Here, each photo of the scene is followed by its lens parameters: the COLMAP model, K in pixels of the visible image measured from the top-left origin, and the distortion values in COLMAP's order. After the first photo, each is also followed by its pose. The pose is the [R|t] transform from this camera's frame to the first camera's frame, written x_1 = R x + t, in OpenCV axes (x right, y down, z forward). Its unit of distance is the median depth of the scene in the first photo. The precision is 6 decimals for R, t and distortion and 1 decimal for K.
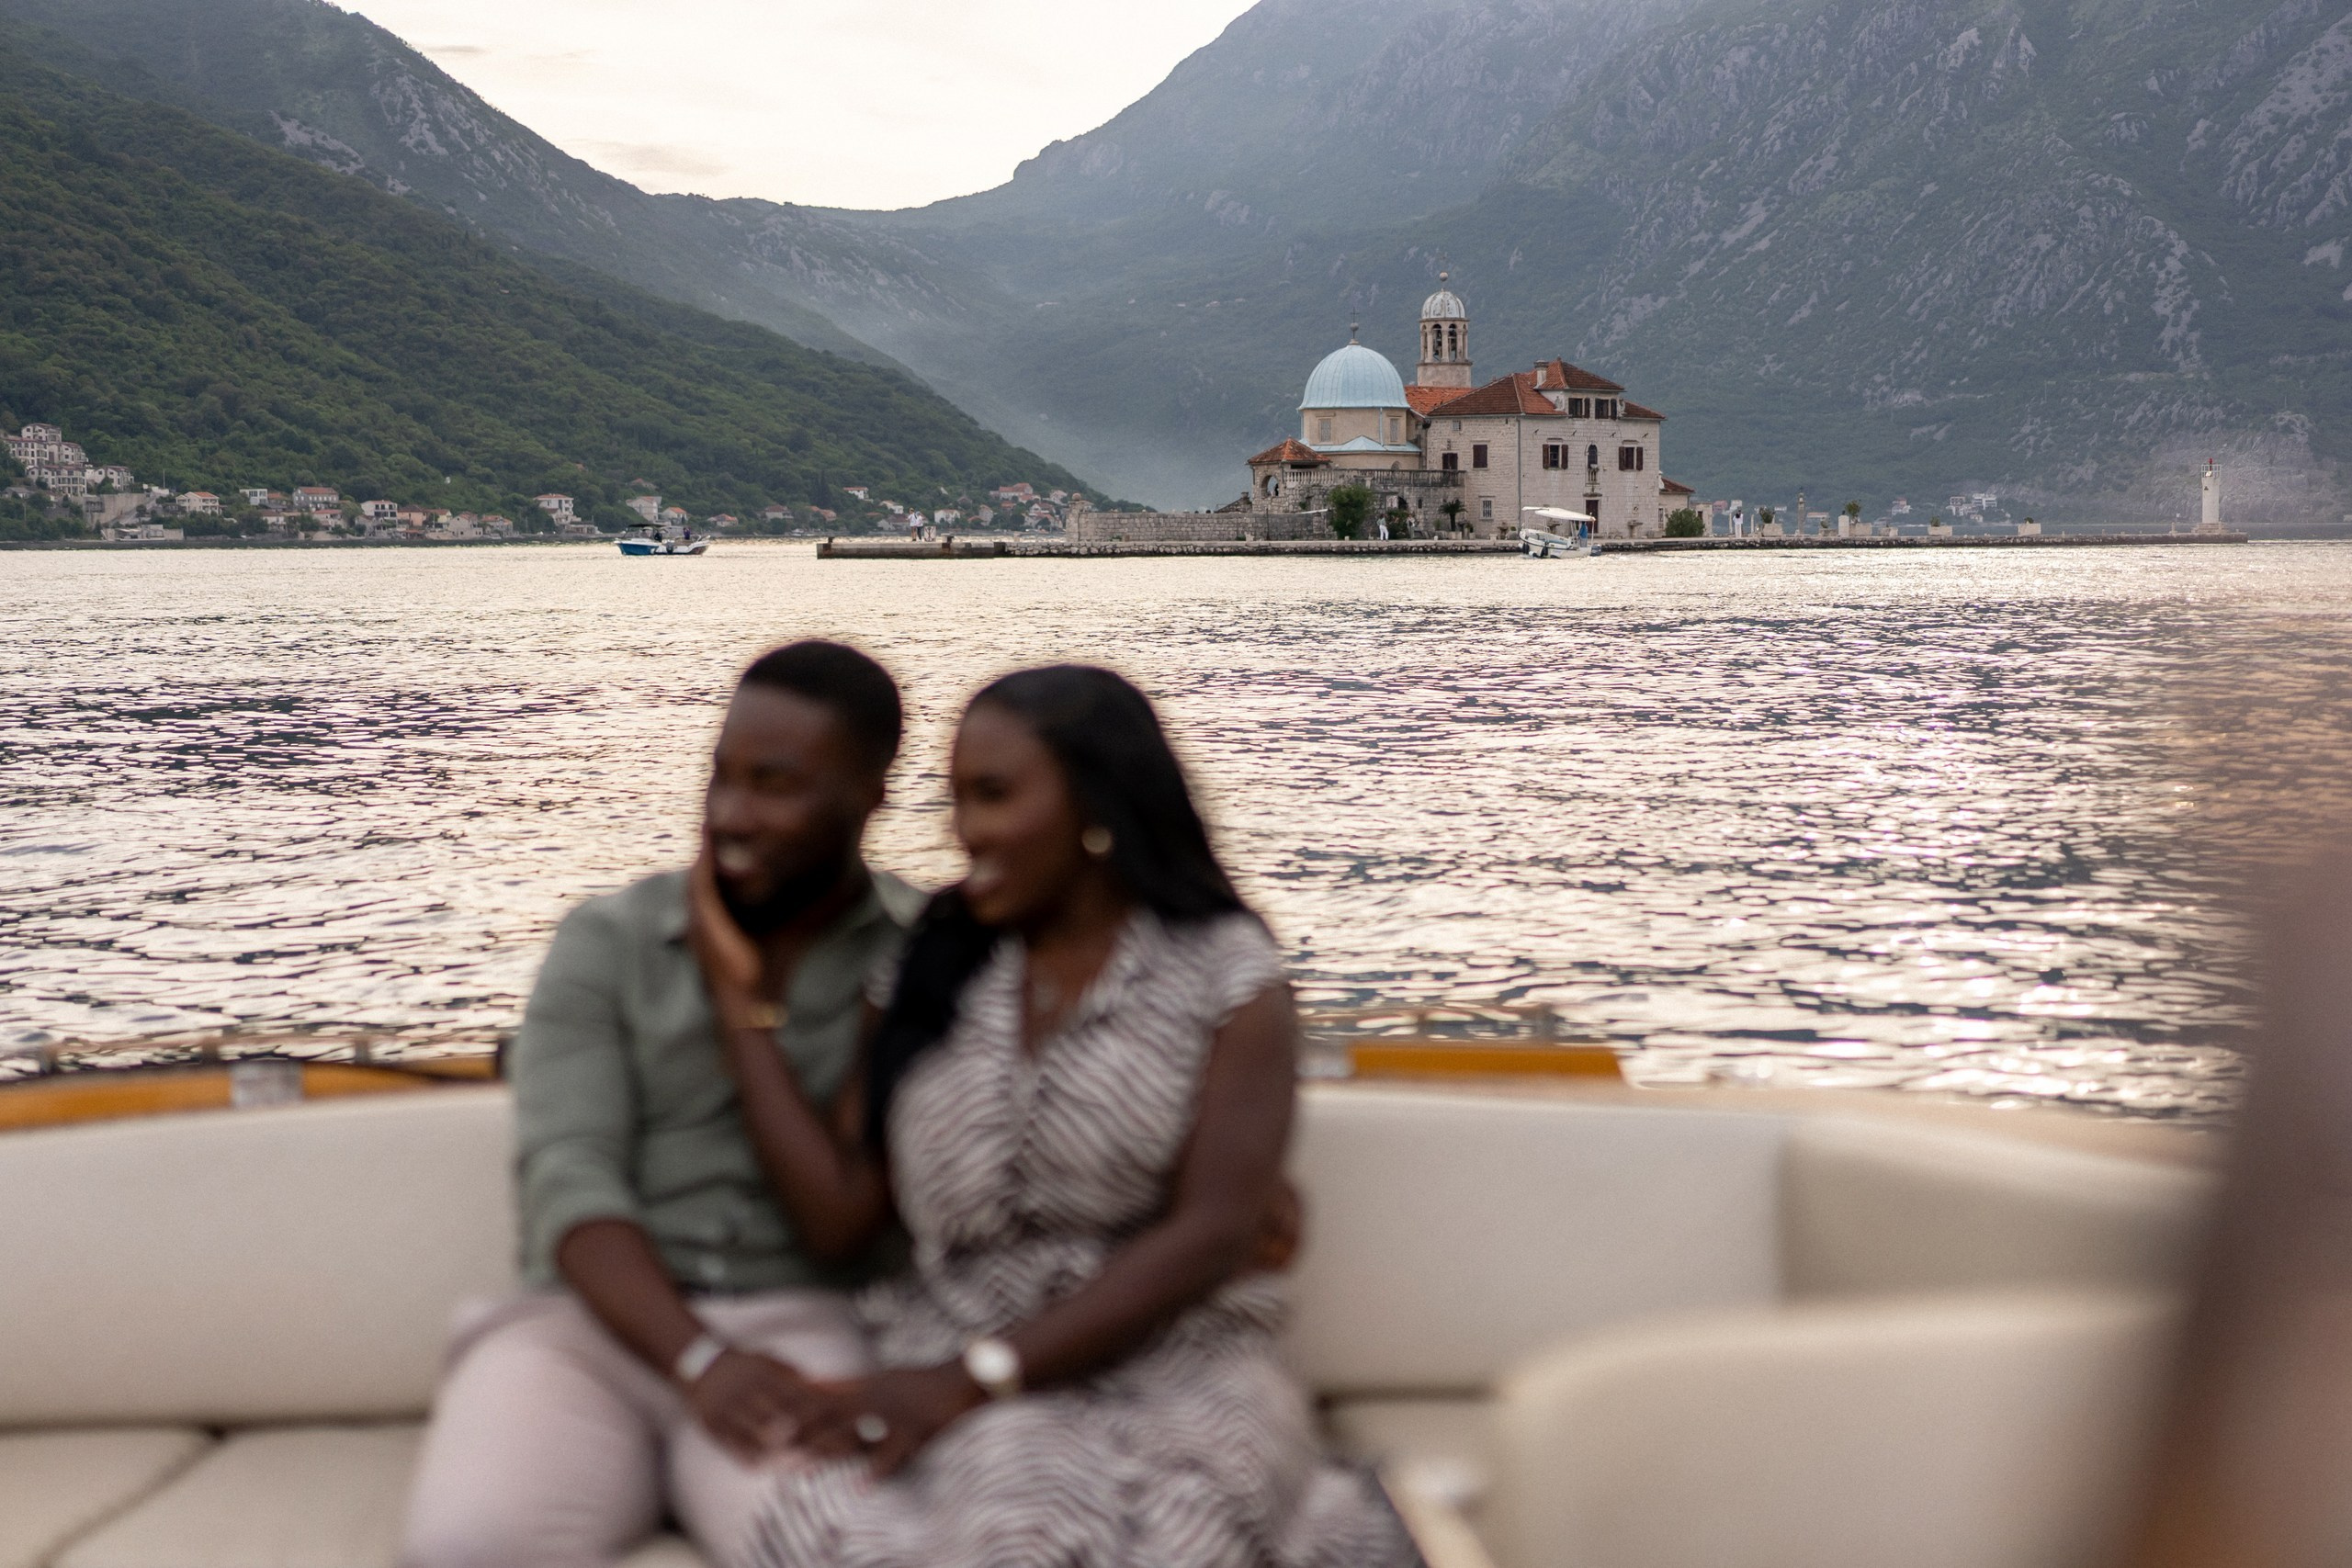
lens RADIAL K [[3643.4, 0, 1128.5], [0, 3643.4, 806.2], [0, 0, 1]] dist [-0.028659, 0.000000]
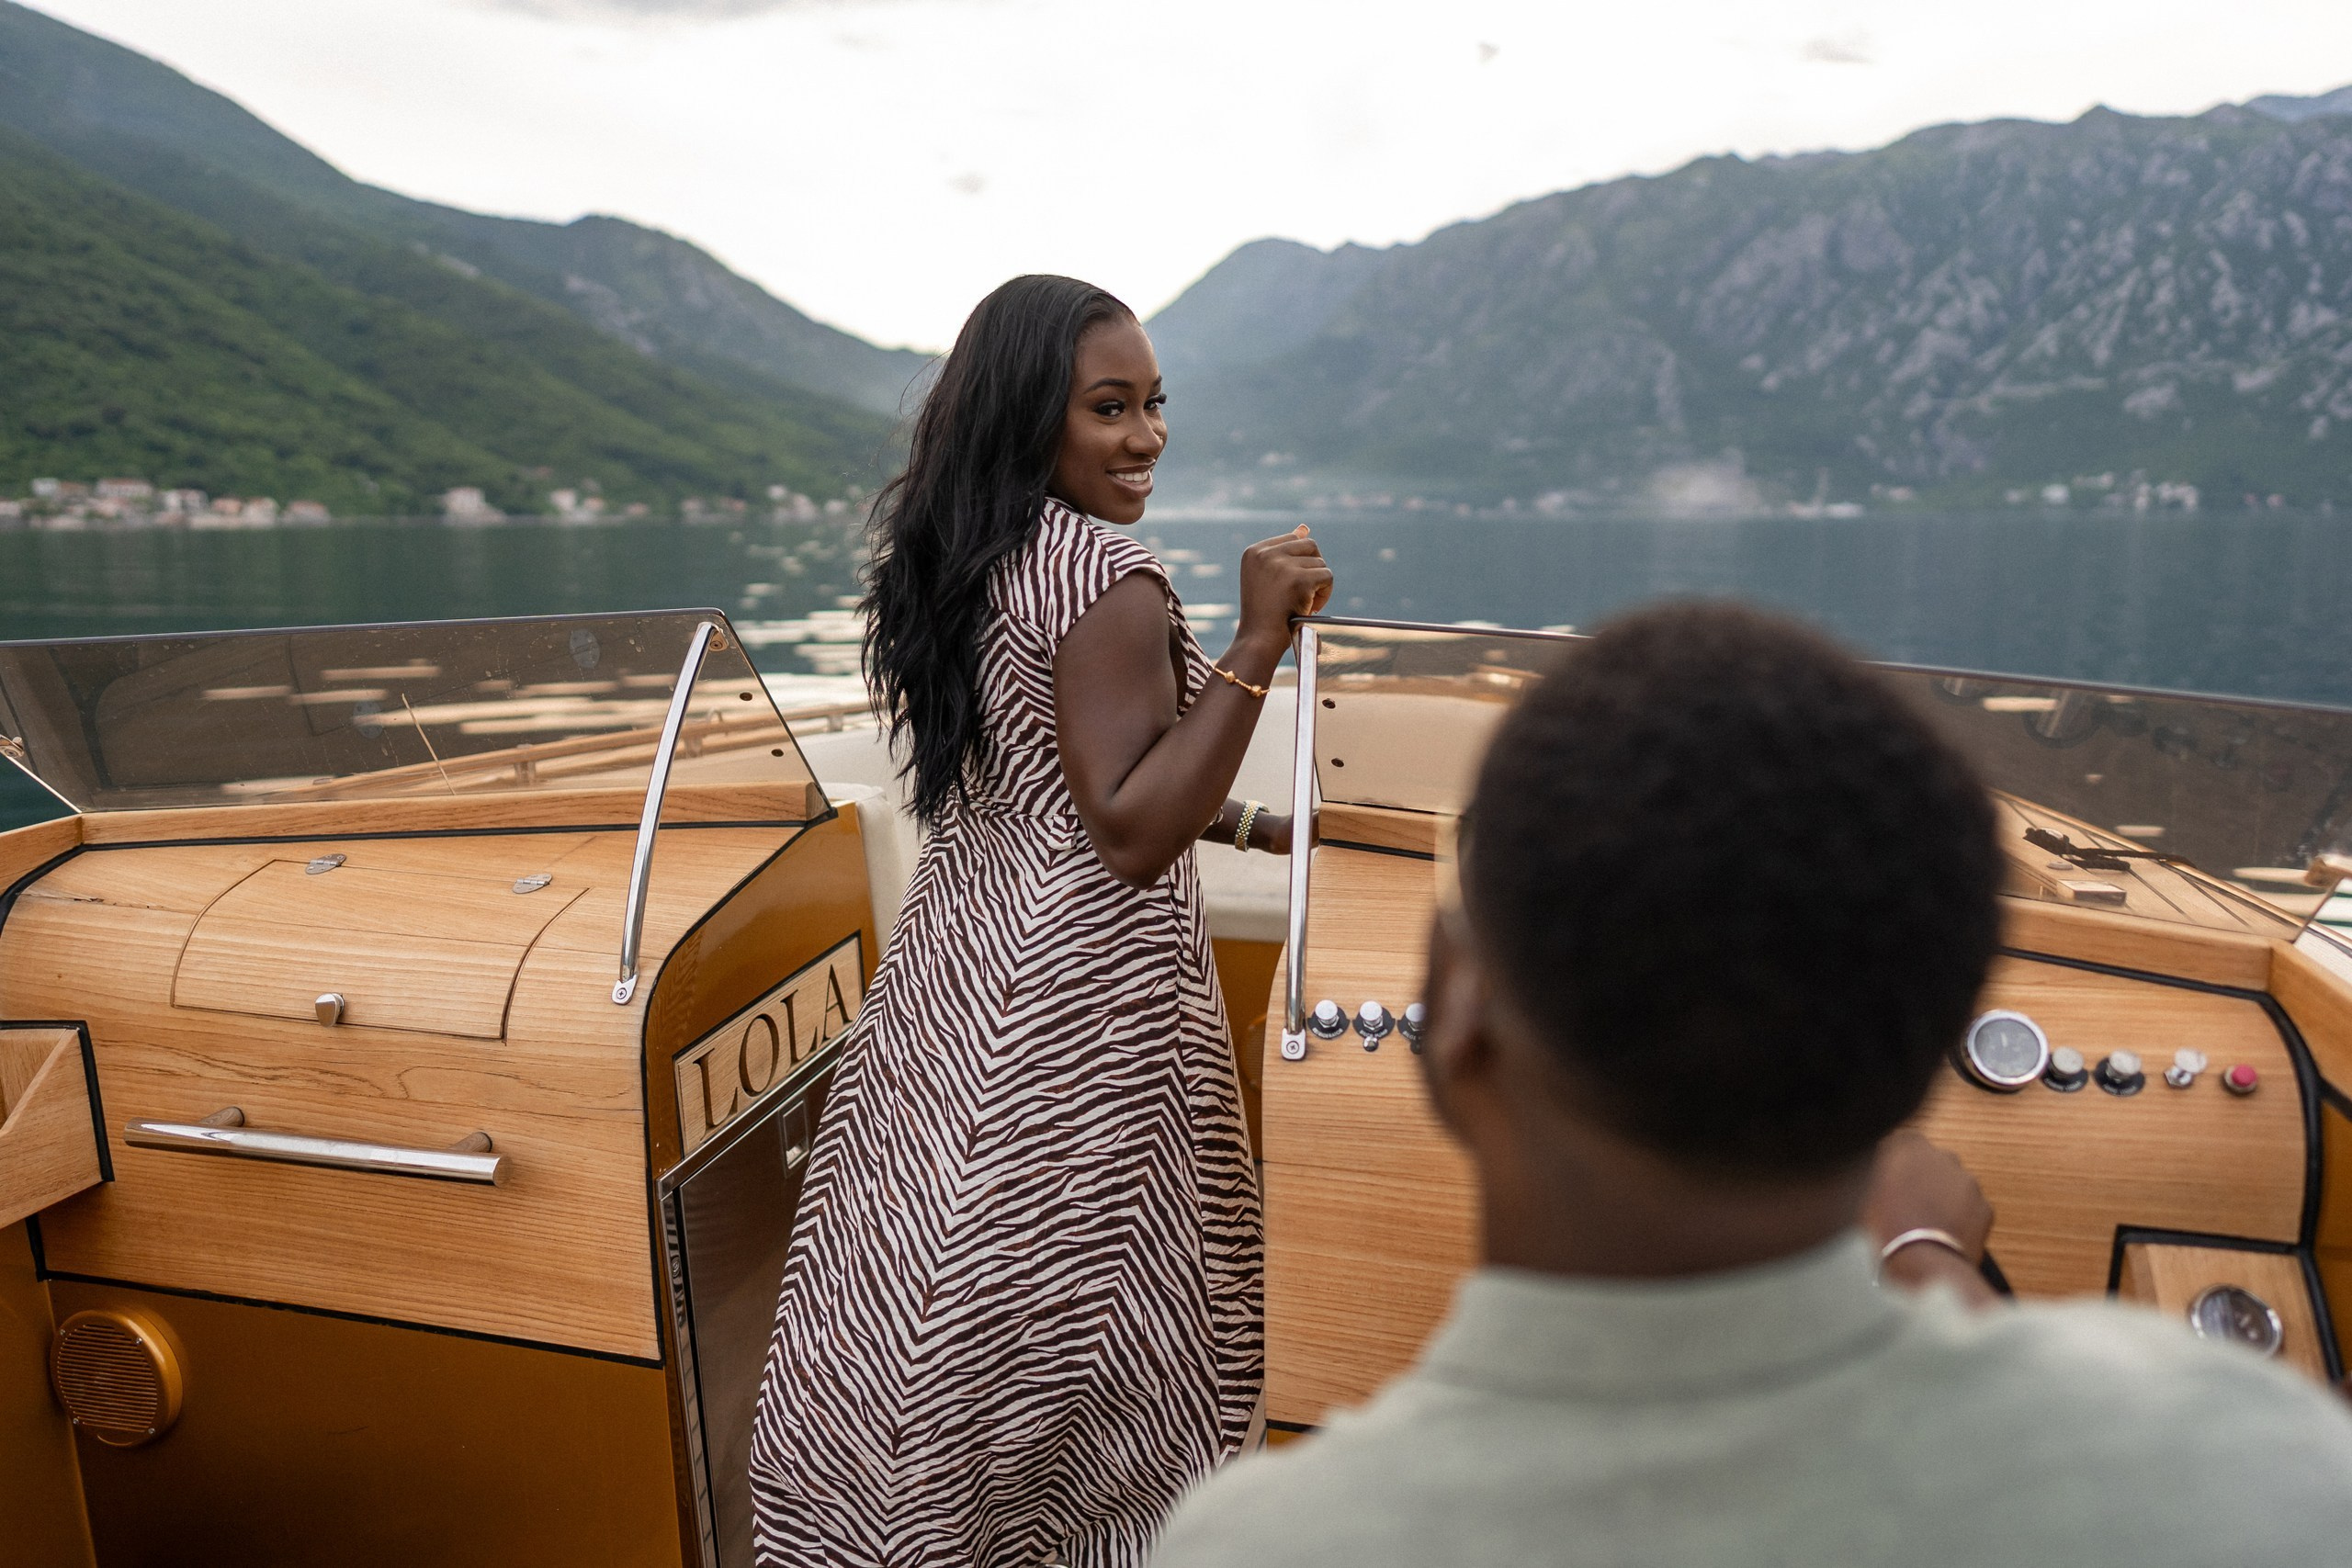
lens RADIAL K [[1644.1, 0, 1100.6], [0, 1644.1, 759.4], [0, 0, 1]] dist [-0.006471, 0.011001]
pose [[0.998950, 0.008209, -0.045071, 0.041612], [-0.004907, 0.997328, 0.072894, -0.011895], [0.045549, -0.072597, 0.996321, 0.149361]]
